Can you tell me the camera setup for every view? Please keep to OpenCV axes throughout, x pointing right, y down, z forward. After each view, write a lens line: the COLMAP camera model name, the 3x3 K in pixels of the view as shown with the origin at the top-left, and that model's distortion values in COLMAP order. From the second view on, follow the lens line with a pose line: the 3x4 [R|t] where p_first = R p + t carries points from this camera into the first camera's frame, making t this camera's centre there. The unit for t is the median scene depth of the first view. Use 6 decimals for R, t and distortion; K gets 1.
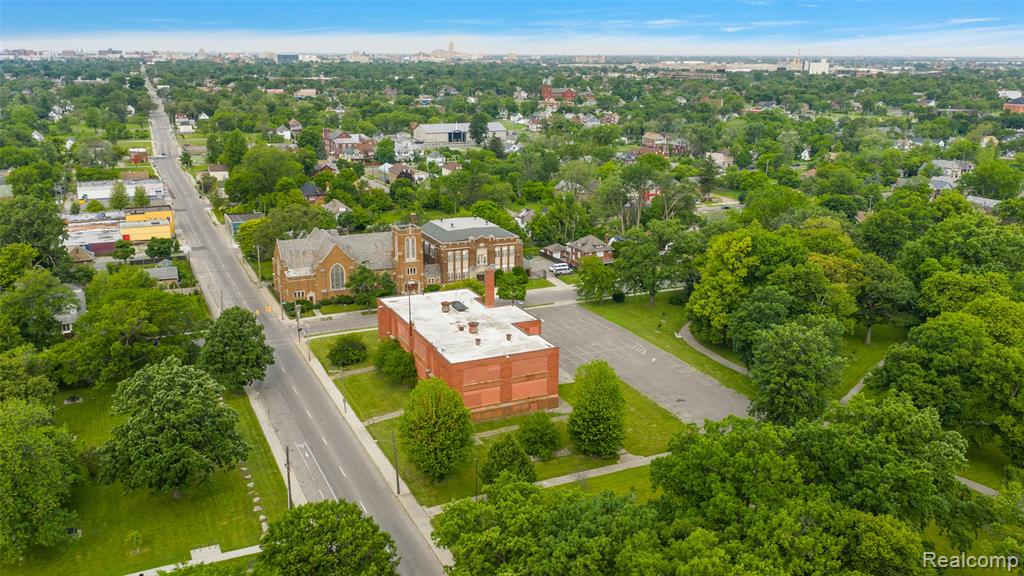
lens RADIAL K [[847.3, 0, 512.0], [0, 847.3, 288.0], [0, 0, 1]] dist [0.051505, -0.109966]
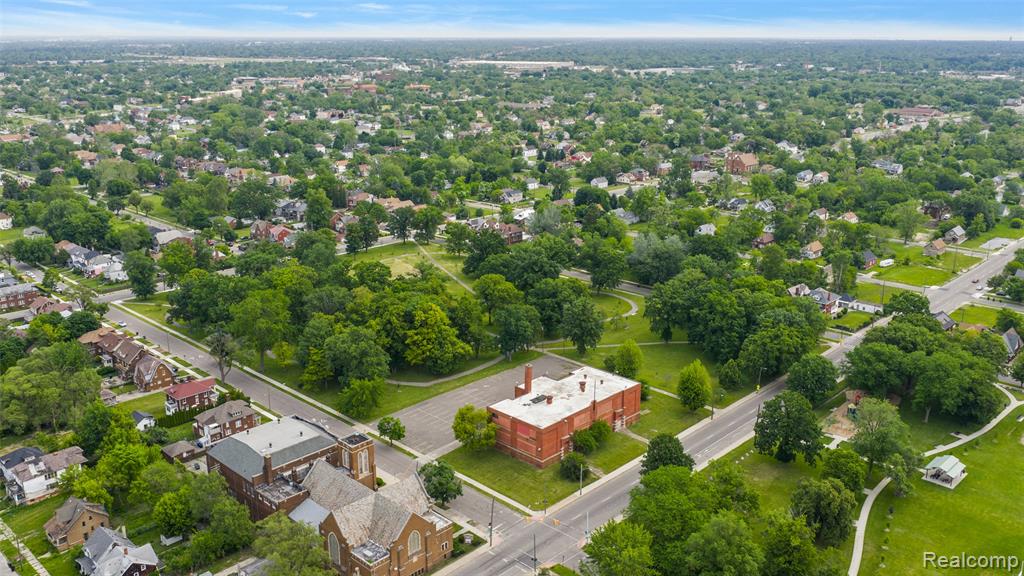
lens RADIAL K [[847.3, 0, 512.0], [0, 847.3, 288.0], [0, 0, 1]] dist [0.051505, -0.109966]
pose [[-0.352001, -0.268836, 0.896561, -1.209417], [0.252795, 0.894964, 0.367607, -0.643621], [-0.901216, 0.356044, -0.247068, 1.295144]]
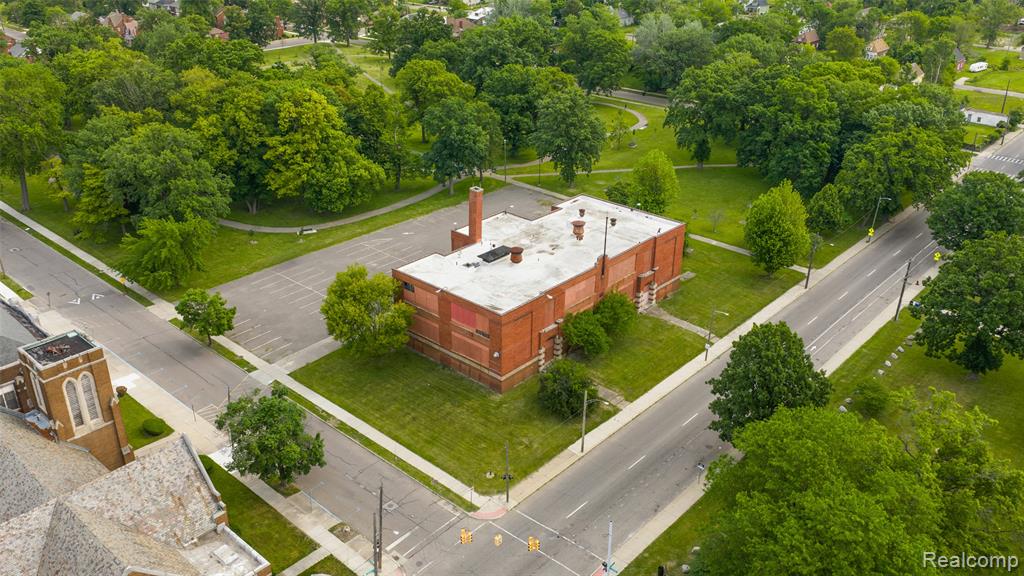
lens RADIAL K [[847.3, 0, 512.0], [0, 847.3, 288.0], [0, 0, 1]] dist [0.051505, -0.109966]
pose [[-0.388497, -0.409258, 0.825578, -0.652065], [0.239187, 0.820454, 0.519273, -0.313050], [-0.889865, 0.399204, -0.220855, 1.138855]]
